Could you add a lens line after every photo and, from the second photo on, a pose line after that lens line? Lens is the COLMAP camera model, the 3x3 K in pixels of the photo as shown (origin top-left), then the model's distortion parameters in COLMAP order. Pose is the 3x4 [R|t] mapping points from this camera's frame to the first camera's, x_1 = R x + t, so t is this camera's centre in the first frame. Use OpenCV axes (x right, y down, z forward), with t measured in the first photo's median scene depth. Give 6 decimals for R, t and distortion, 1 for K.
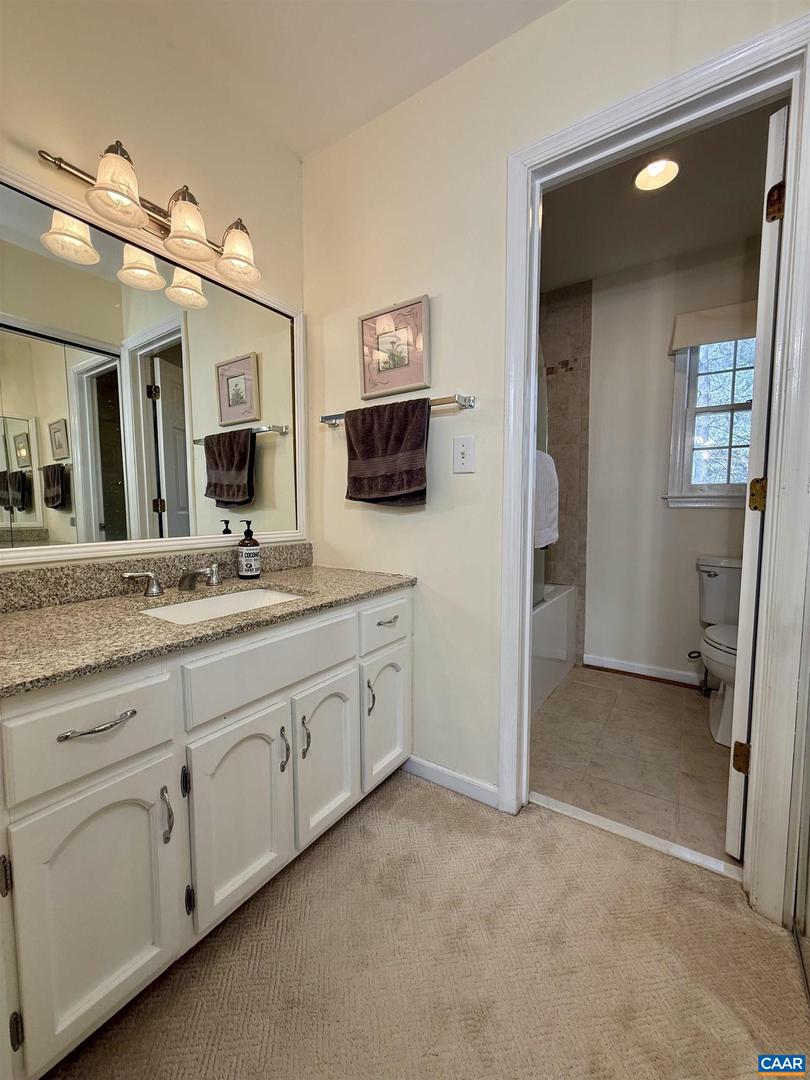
lens RADIAL K [[428.0, 0, 421.0], [0, 428.0, 545.0], [0, 0, 1]] dist [0.001396, 0.000294]
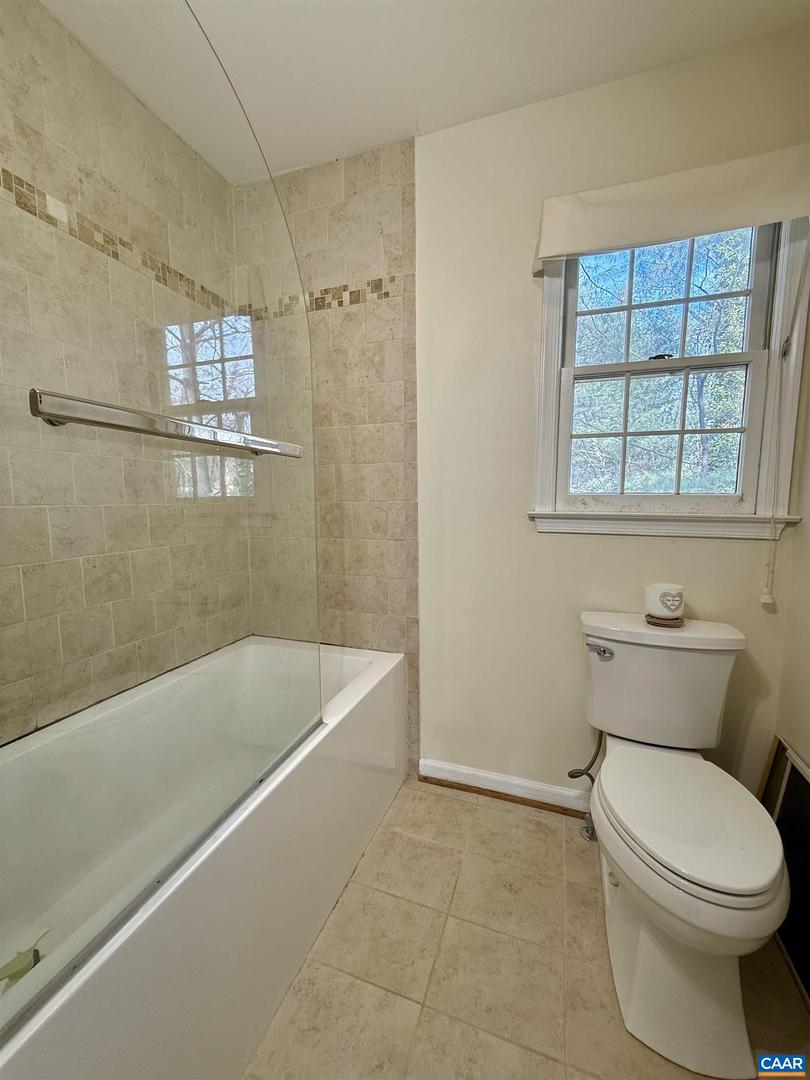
lens RADIAL K [[428.0, 0, 421.0], [0, 428.0, 545.0], [0, 0, 1]] dist [0.001396, 0.000294]
pose [[0.967680, -0.033324, 0.249968, 0.248502], [0.024203, 0.998927, 0.039474, -0.090862], [-0.251016, -0.032148, 0.967449, 0.422600]]
